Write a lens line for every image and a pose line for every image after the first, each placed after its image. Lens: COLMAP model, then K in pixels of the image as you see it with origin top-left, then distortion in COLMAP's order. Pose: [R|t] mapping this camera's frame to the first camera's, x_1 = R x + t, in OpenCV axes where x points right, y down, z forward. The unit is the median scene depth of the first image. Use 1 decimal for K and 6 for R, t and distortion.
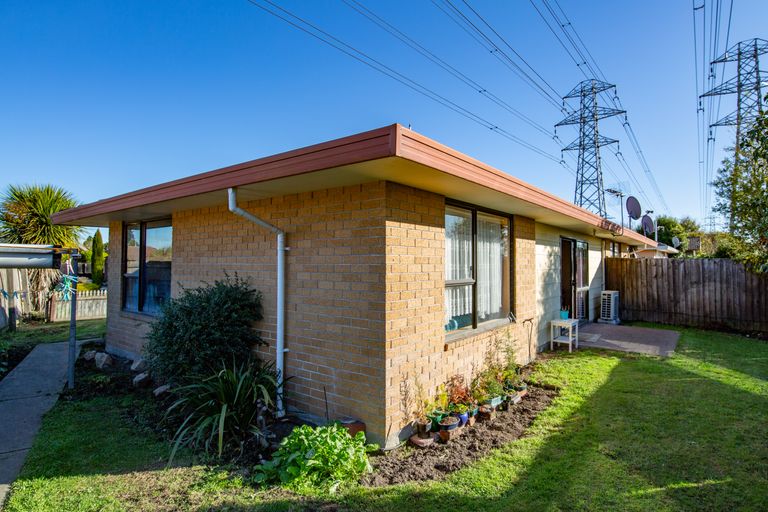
lens RADIAL K [[395.5, 0, 422.8], [0, 395.5, 255.5], [0, 0, 1]] dist [-0.004437, -0.002977]
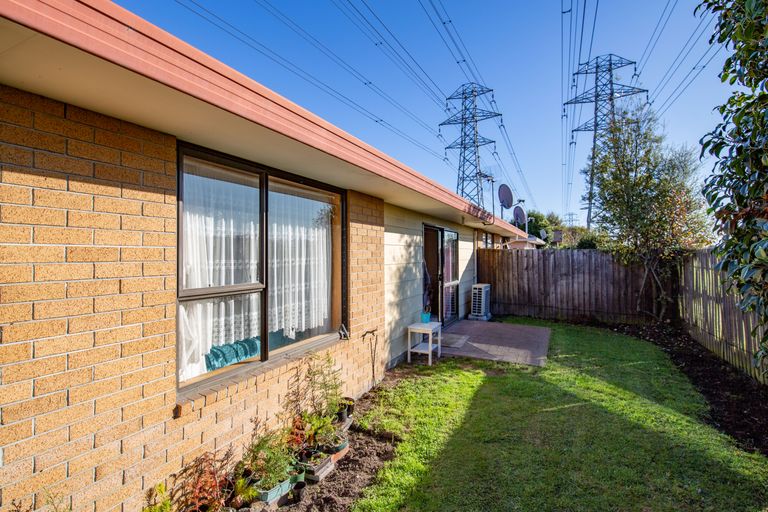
lens RADIAL K [[364.9, 0, 384.0], [0, 364.9, 256.0], [0, 0, 1]] dist [-0.000447, -0.000105]
pose [[0.986807, -0.005437, 0.161808, 0.121026], [0.001525, 0.999704, 0.024286, 0.001395], [-0.161892, -0.023719, 0.986523, 0.210300]]
